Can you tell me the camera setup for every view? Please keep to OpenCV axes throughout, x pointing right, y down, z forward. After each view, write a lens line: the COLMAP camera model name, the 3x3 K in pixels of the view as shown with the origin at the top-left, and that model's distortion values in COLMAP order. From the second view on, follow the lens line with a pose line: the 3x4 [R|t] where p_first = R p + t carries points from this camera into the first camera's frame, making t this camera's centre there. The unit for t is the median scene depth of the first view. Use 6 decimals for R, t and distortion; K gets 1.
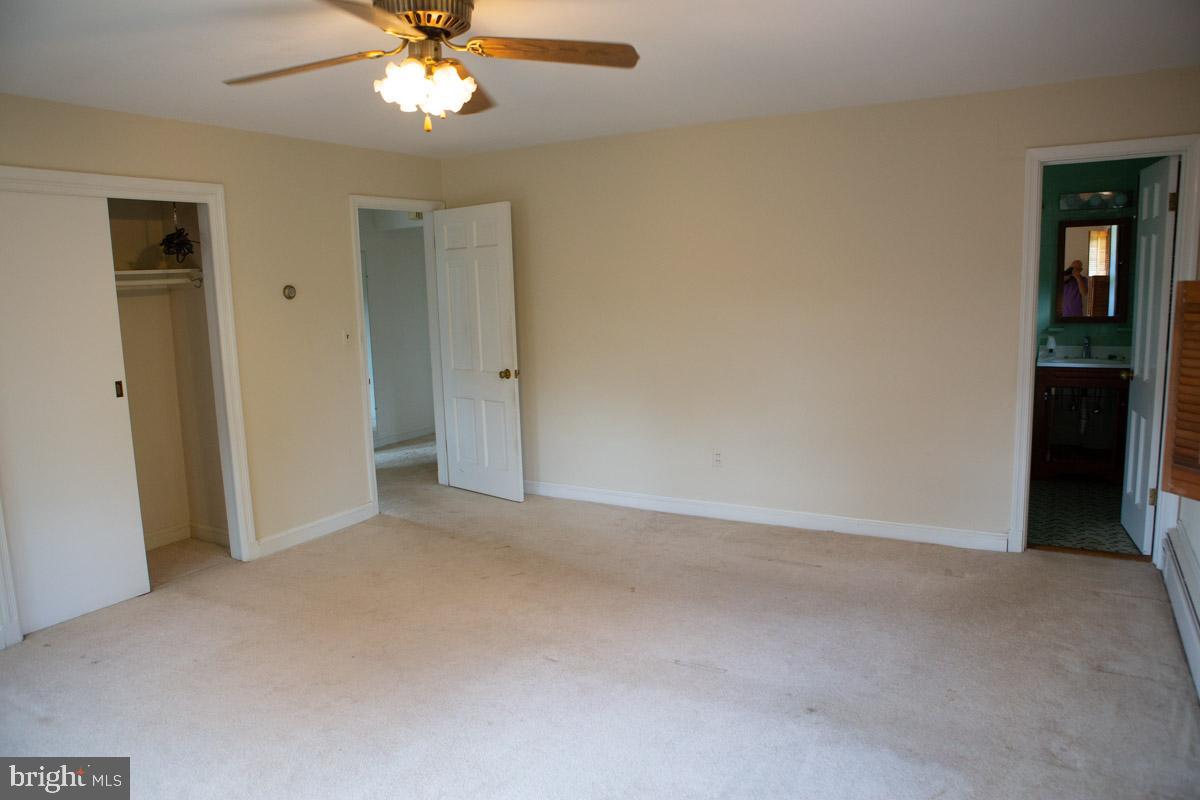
lens RADIAL K [[816.9, 0, 598.4], [0, 816.9, 399.2], [0, 0, 1]] dist [-0.084110, 0.014046]
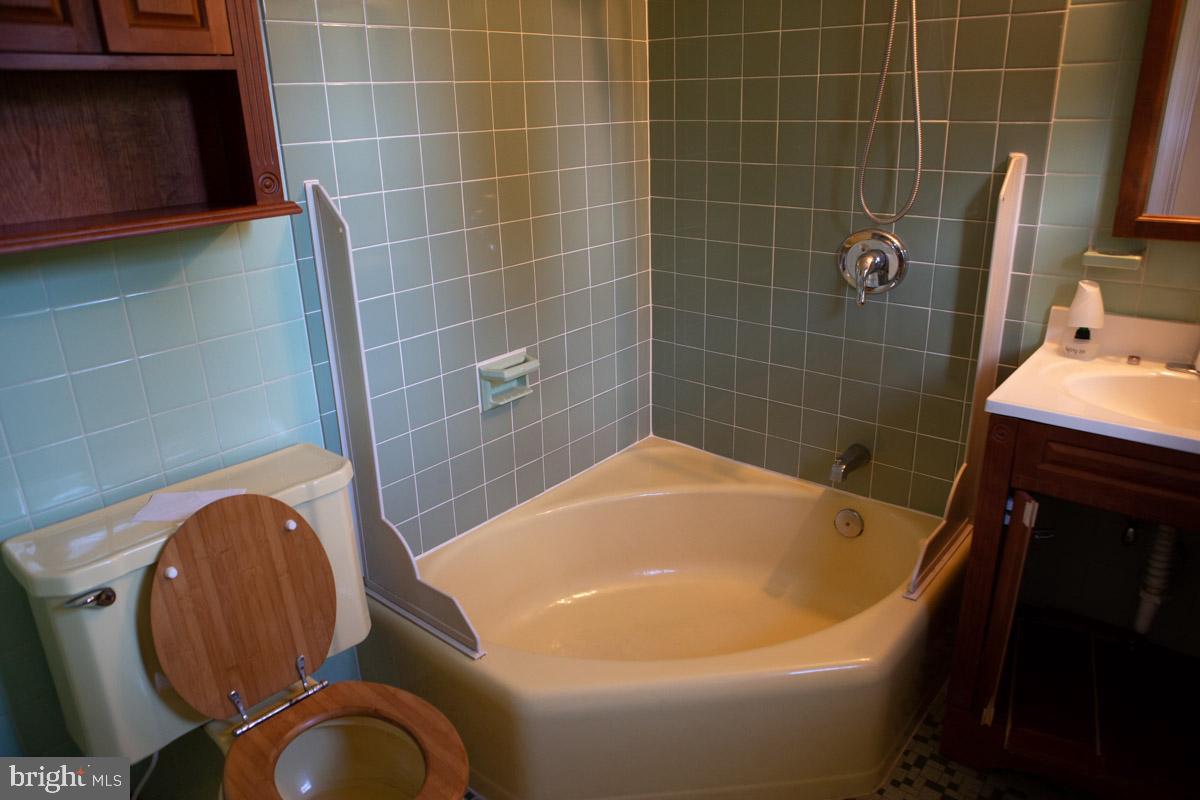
lens RADIAL K [[816.9, 0, 601.1], [0, 816.9, 401.9], [0, 0, 1]] dist [-0.084110, 0.014046]
pose [[0.984899, 0.063115, -0.161217, 0.458009], [-0.026704, 0.975420, 0.218728, -0.096225], [0.171060, -0.211120, 0.962376, 0.710519]]
